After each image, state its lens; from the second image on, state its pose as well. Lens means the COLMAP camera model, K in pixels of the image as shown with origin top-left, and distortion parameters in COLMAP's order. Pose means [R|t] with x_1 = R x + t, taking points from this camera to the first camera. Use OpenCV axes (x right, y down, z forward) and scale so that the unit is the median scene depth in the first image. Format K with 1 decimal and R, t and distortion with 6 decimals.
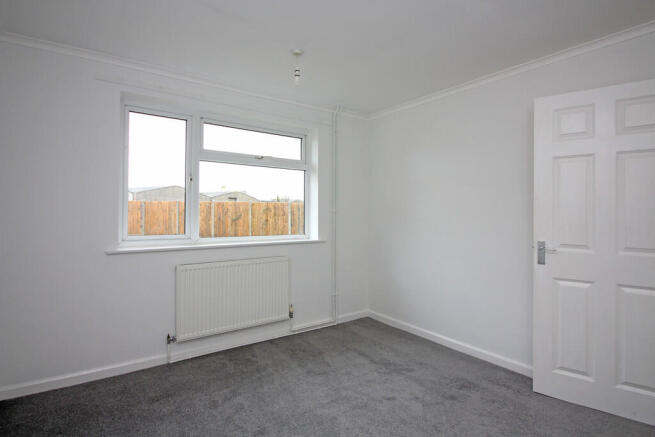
lens RADIAL K [[344.9, 0, 329.5], [0, 344.9, 209.9], [0, 0, 1]] dist [-0.002231, -0.000402]
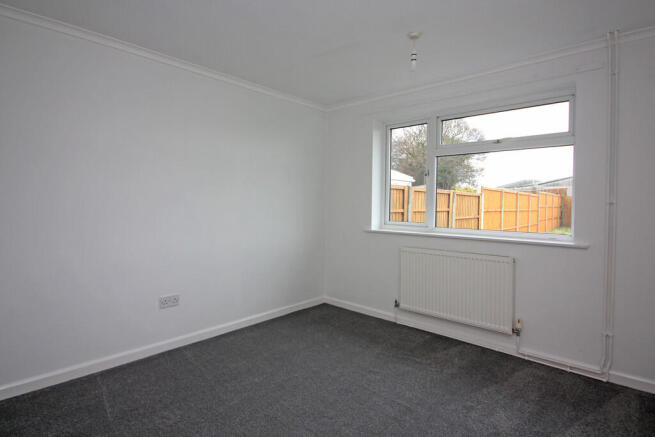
lens RADIAL K [[344.9, 0, 329.5], [0, 344.9, 209.9], [0, 0, 1]] dist [-0.002231, -0.000402]
pose [[0.195343, 0.018180, -0.980566, 0.682421], [0.002927, 0.999813, 0.019120, 0.005041], [0.980731, -0.006605, 0.195254, 0.486983]]
